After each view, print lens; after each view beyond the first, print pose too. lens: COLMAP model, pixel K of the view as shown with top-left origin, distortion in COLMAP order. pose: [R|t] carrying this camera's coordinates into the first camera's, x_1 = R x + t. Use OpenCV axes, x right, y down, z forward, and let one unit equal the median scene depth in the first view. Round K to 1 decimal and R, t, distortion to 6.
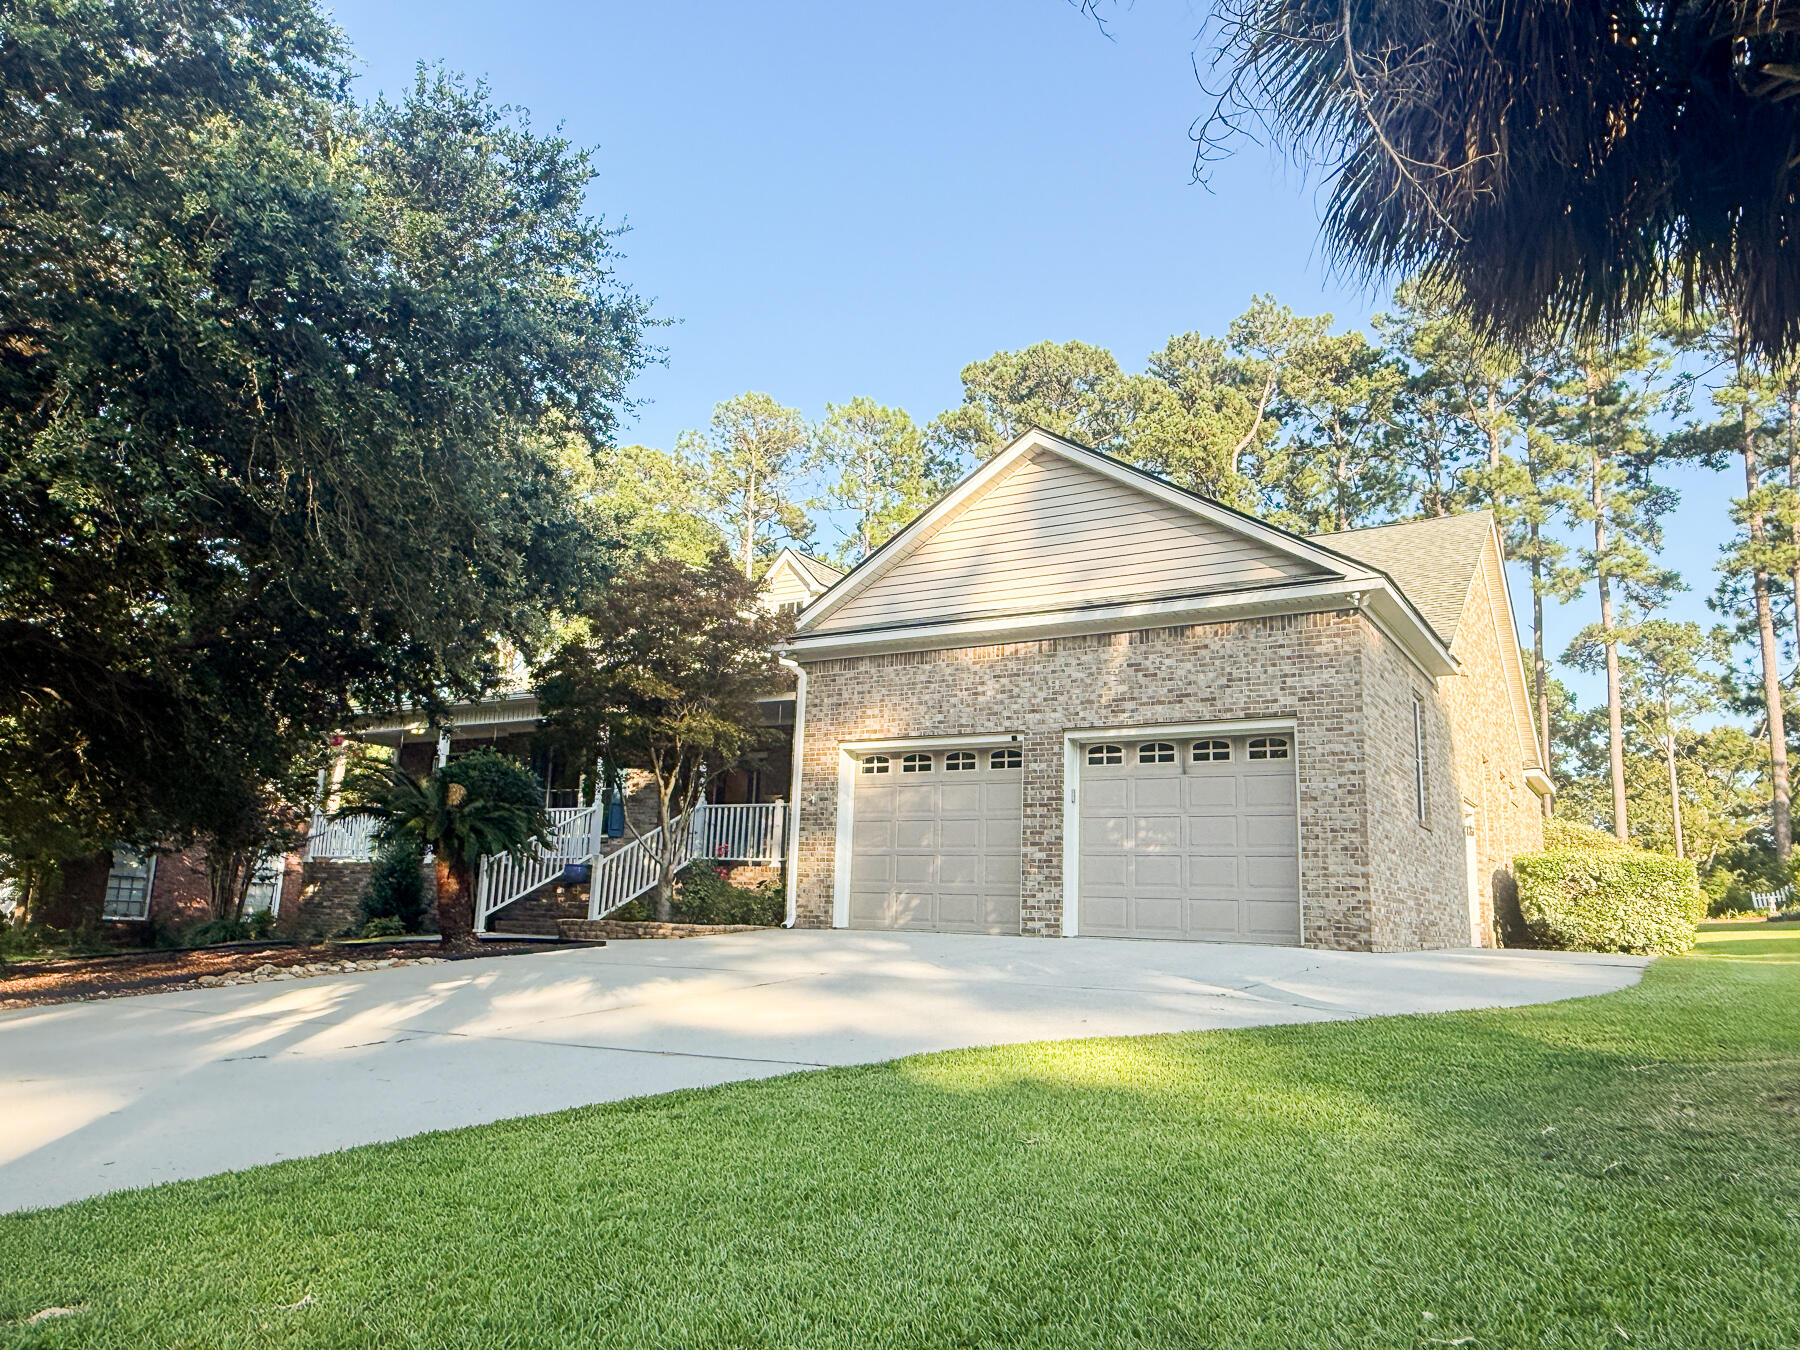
lens RADIAL K [[1264.3, 0, 902.1], [0, 1264.3, 673.7], [0, 0, 1]] dist [-0.003325, -0.000102]
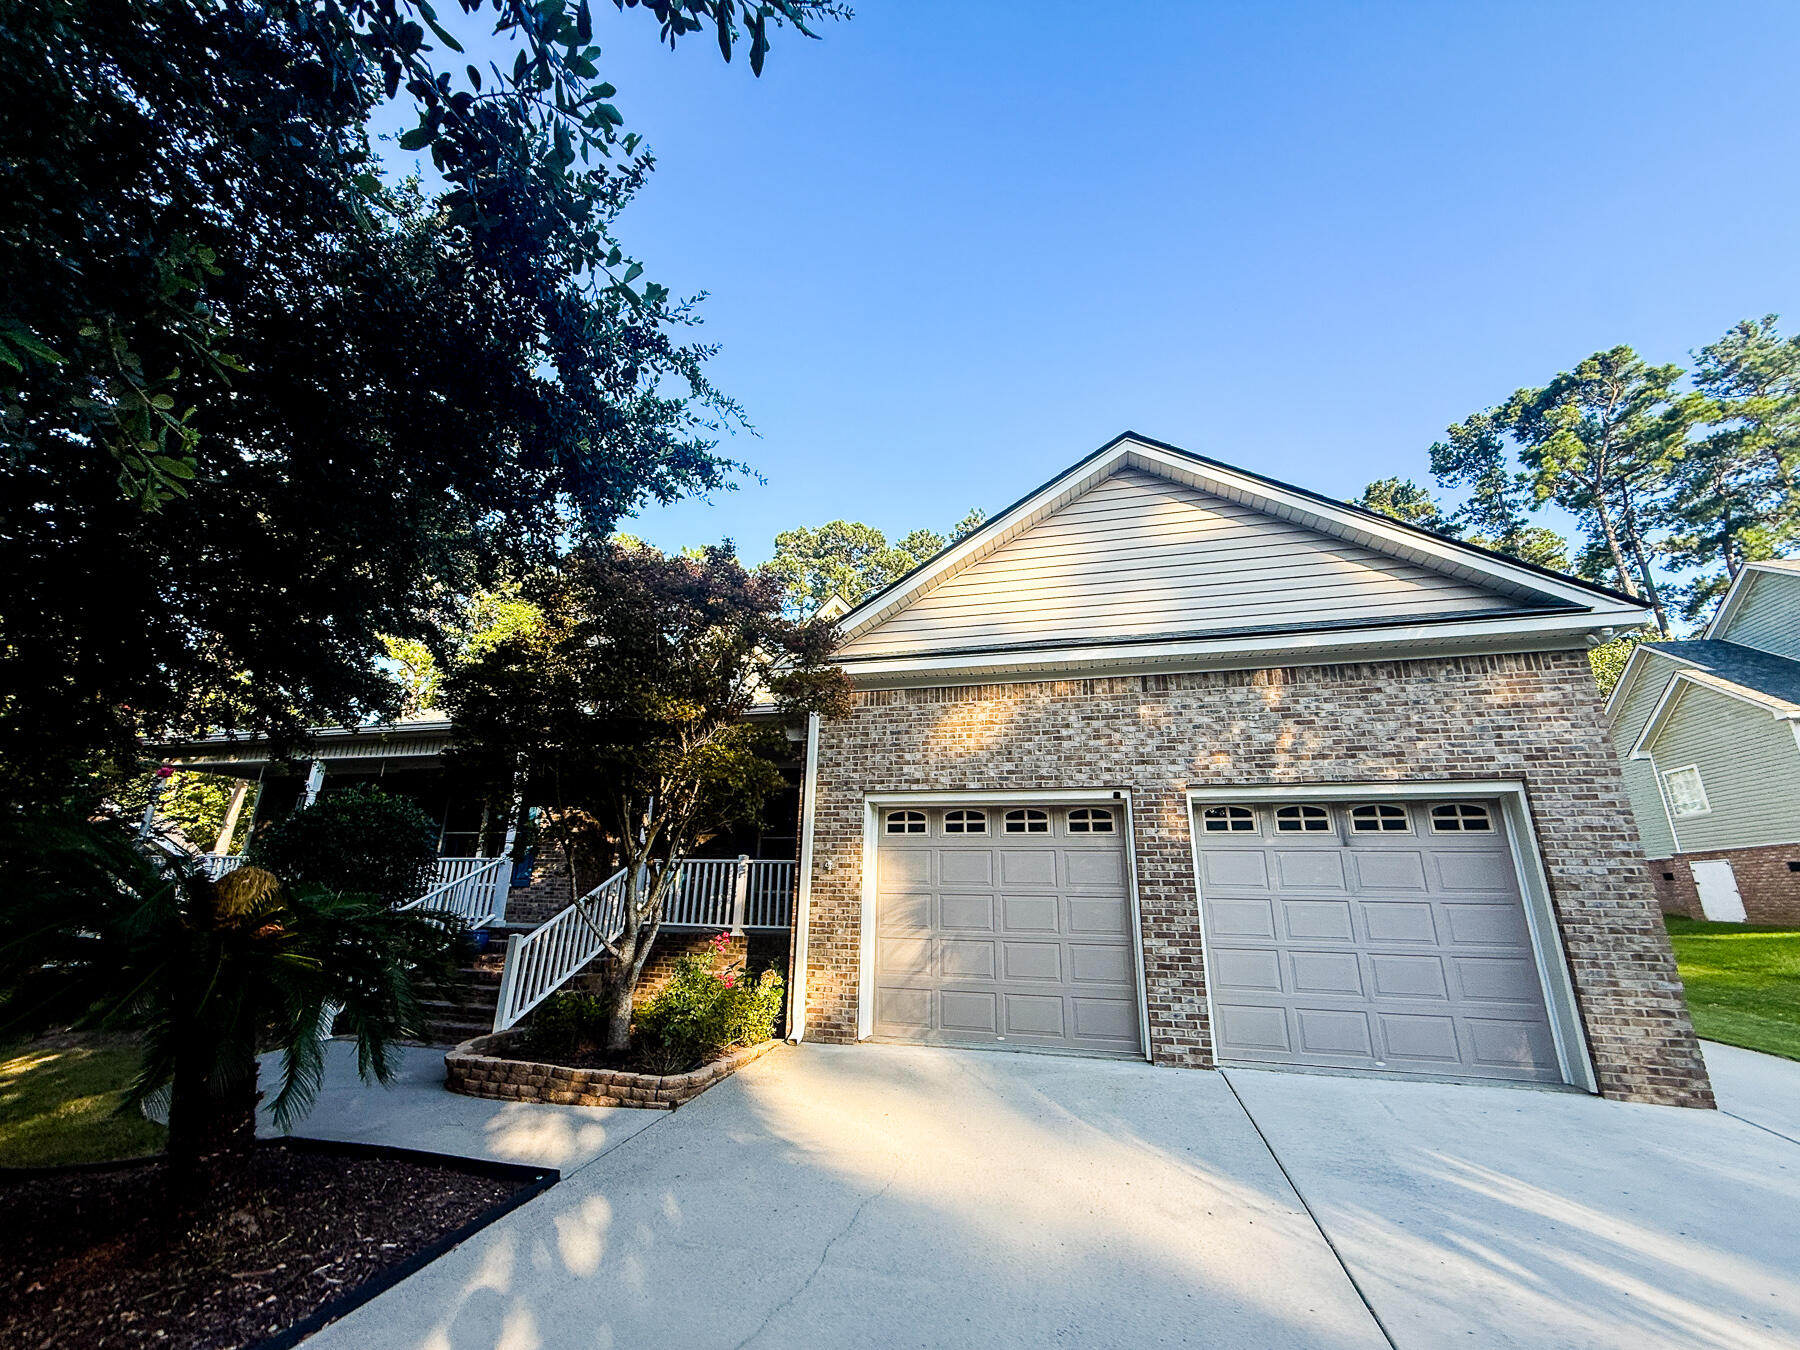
lens RADIAL K [[728.8, 0, 895.8], [0, 728.8, 678.0], [0, 0, 1]] dist [0.002484, 0.000022]
pose [[0.958104, 0.068355, 0.278144, -0.186898], [-0.041655, 0.994034, -0.100803, 0.030780], [-0.283375, 0.084994, 0.955236, 0.614742]]
